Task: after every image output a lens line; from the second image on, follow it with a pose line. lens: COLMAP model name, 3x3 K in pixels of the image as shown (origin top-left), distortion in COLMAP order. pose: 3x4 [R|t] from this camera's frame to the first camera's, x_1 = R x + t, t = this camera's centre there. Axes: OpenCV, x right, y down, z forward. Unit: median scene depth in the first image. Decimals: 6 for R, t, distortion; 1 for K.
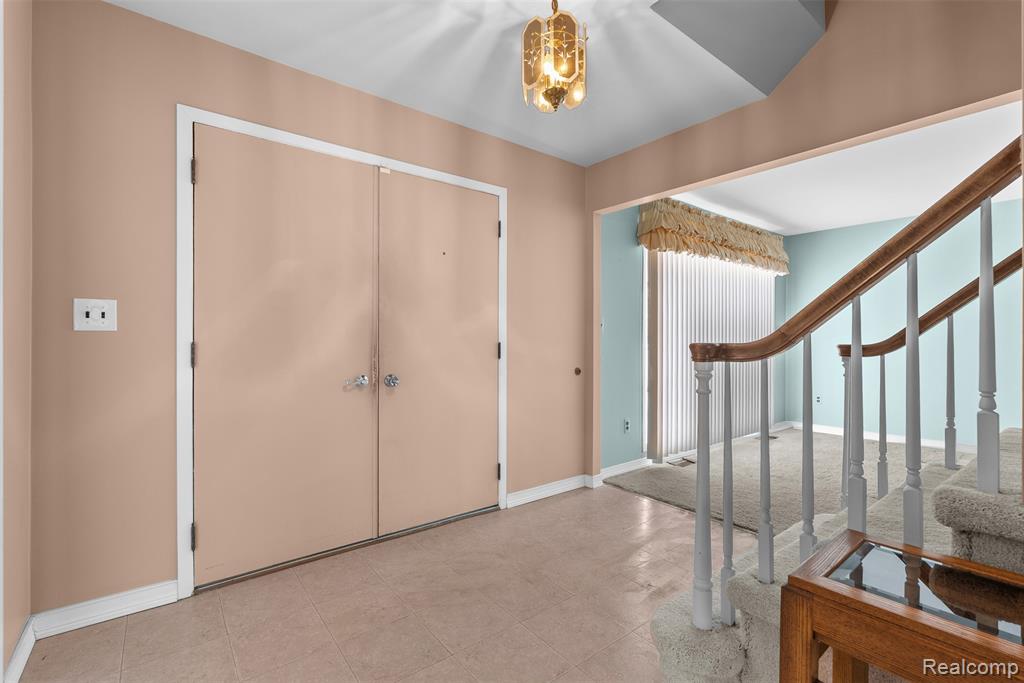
lens RADIAL K [[452.2, 0, 512.2], [0, 452.2, 343.1], [0, 0, 1]] dist [-0.008230, 0.001049]
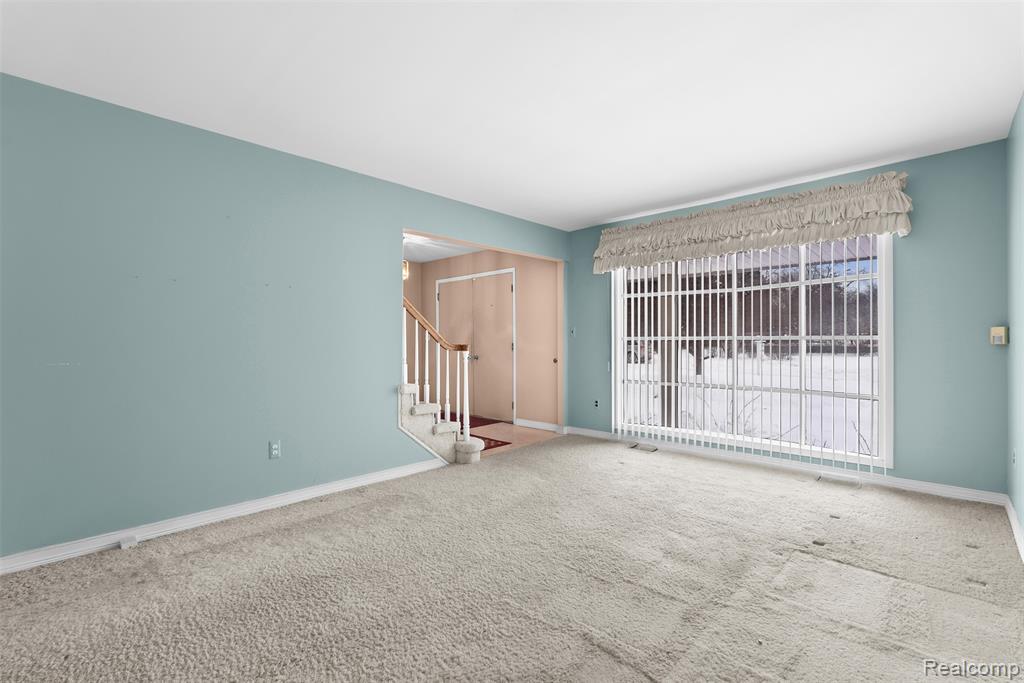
lens RADIAL K [[452.2, 0, 512.2], [0, 452.2, 342.4], [0, 0, 1]] dist [-0.008230, 0.001049]
pose [[0.140287, -0.002373, -0.990108, 2.015463], [-0.002064, 0.999994, -0.002689, 0.001721], [0.990109, 0.002421, 0.140281, 0.709832]]
